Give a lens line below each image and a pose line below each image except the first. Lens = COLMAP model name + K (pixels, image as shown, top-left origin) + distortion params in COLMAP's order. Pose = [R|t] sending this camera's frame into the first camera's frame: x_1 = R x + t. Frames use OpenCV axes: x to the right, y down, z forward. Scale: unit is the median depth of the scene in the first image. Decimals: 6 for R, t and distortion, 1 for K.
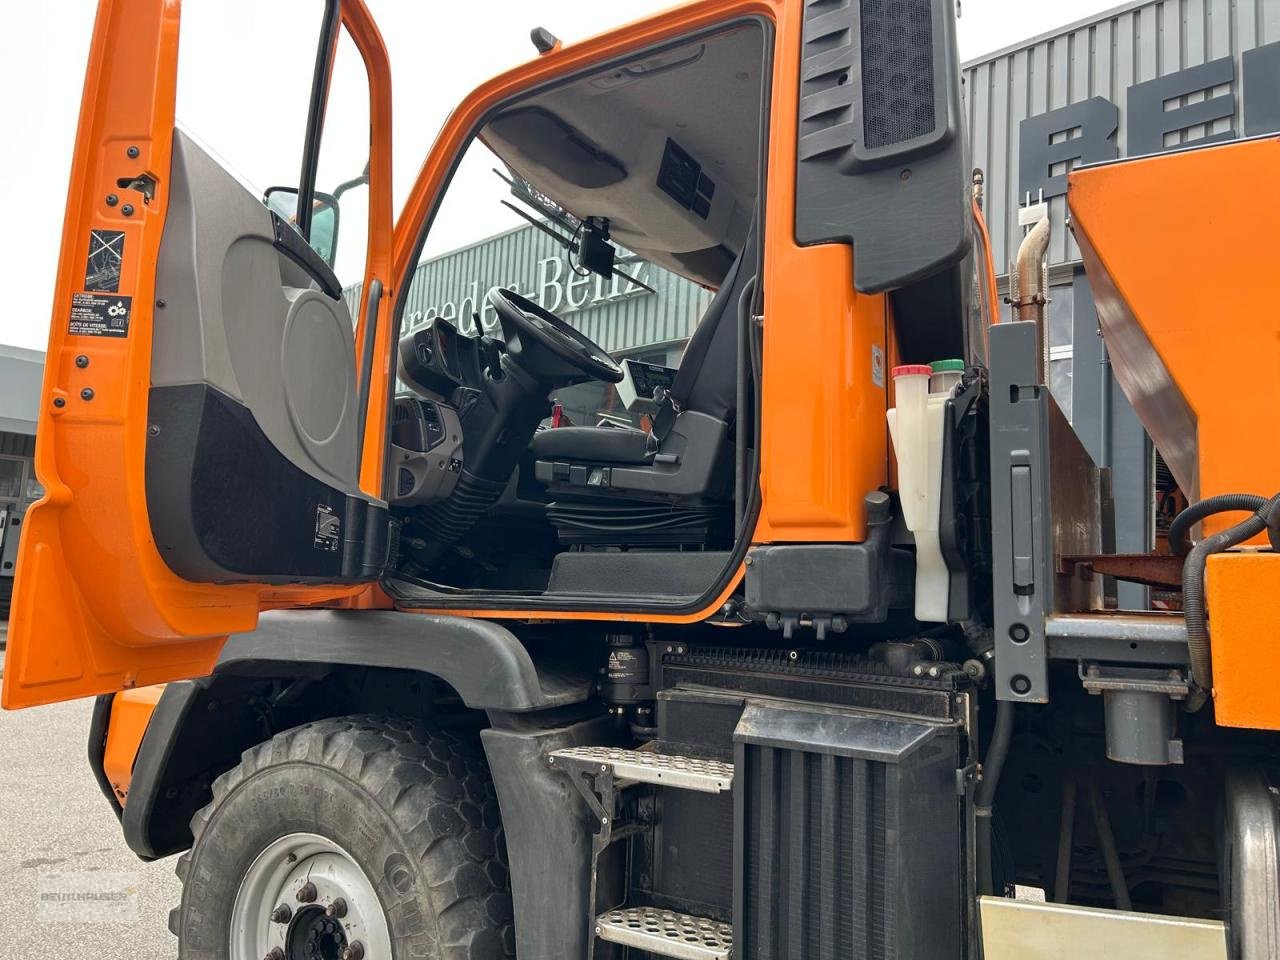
lens RADIAL K [[962.0, 0, 656.7], [0, 962.0, 478.8], [0, 0, 1]] dist [0.012745, -0.000749]
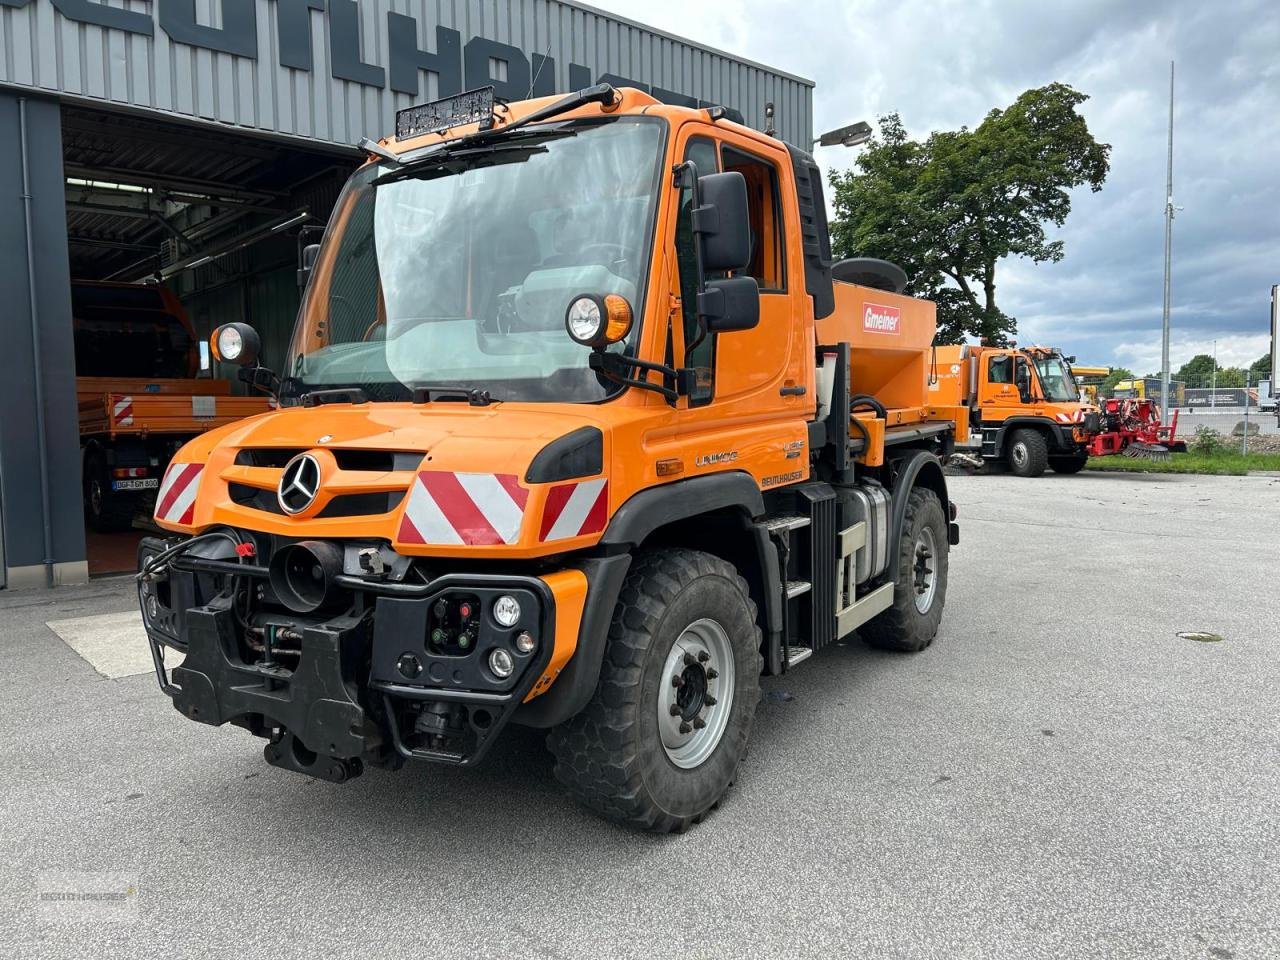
lens RADIAL K [[951.3, 0, 639.6], [0, 951.3, 483.6], [0, 0, 1]] dist [0.057003, -0.056928]
pose [[0.074172, -0.126112, 0.989239, -2.028182], [-0.085758, 0.987490, 0.132319, -0.055407], [-0.993551, -0.094650, 0.062429, 1.098473]]
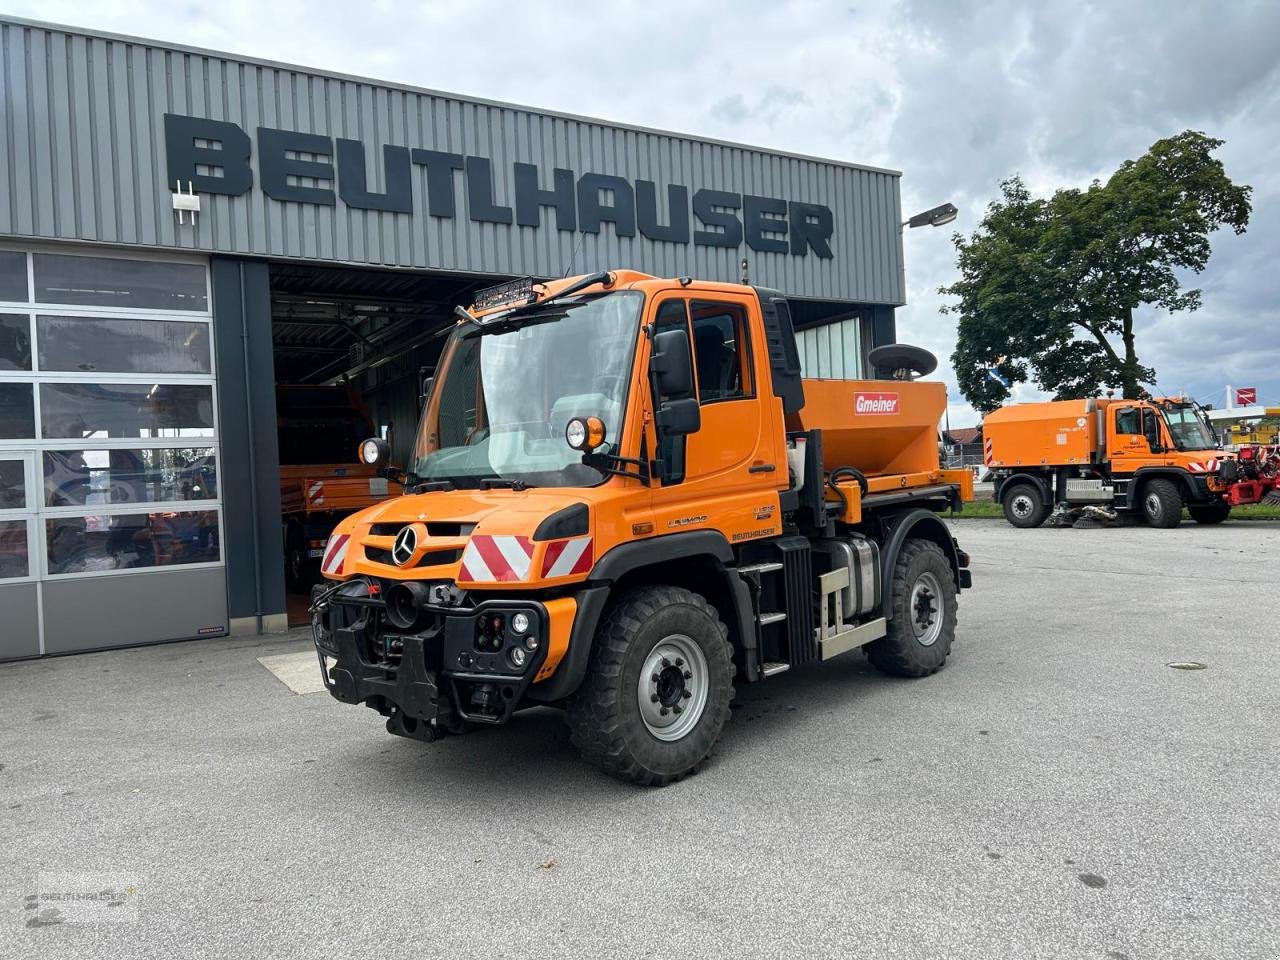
lens RADIAL K [[951.3, 0, 639.6], [0, 951.3, 483.6], [0, 0, 1]] dist [0.057003, -0.056928]
pose [[0.242658, -0.066826, 0.967808, -2.704225], [-0.039020, 0.996145, 0.078566, -0.169642], [-0.969327, -0.056829, 0.239115, 0.603702]]
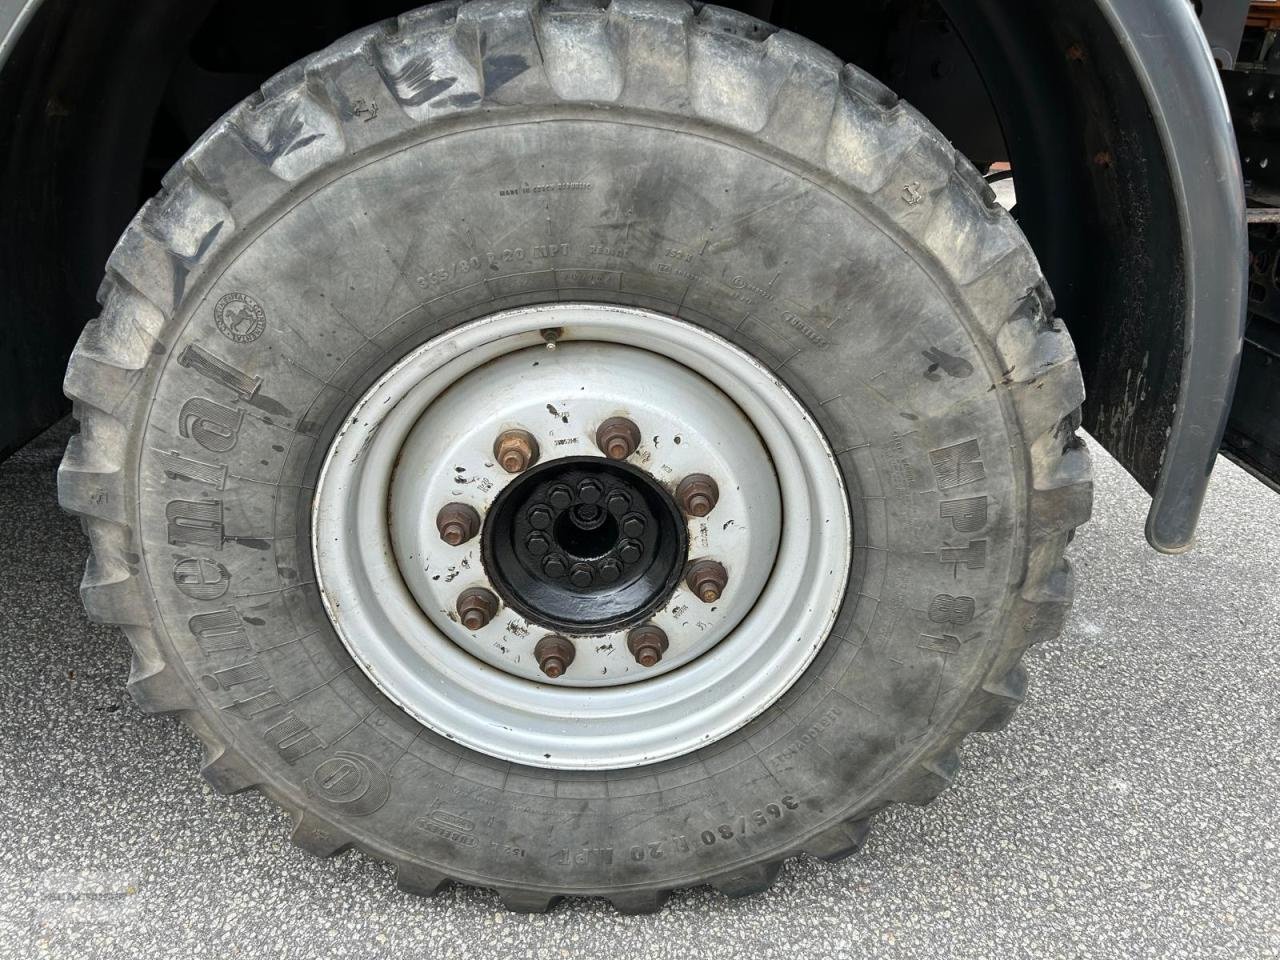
lens RADIAL K [[959.9, 0, 635.7], [0, 959.9, 483.0], [0, 0, 1]] dist [0.065138, -0.077201]
pose [[0.874252, -0.228316, 0.428434, 0.692112], [-0.048364, 0.837158, 0.544818, 0.218855], [-0.483058, -0.497029, 0.720845, 0.062140]]
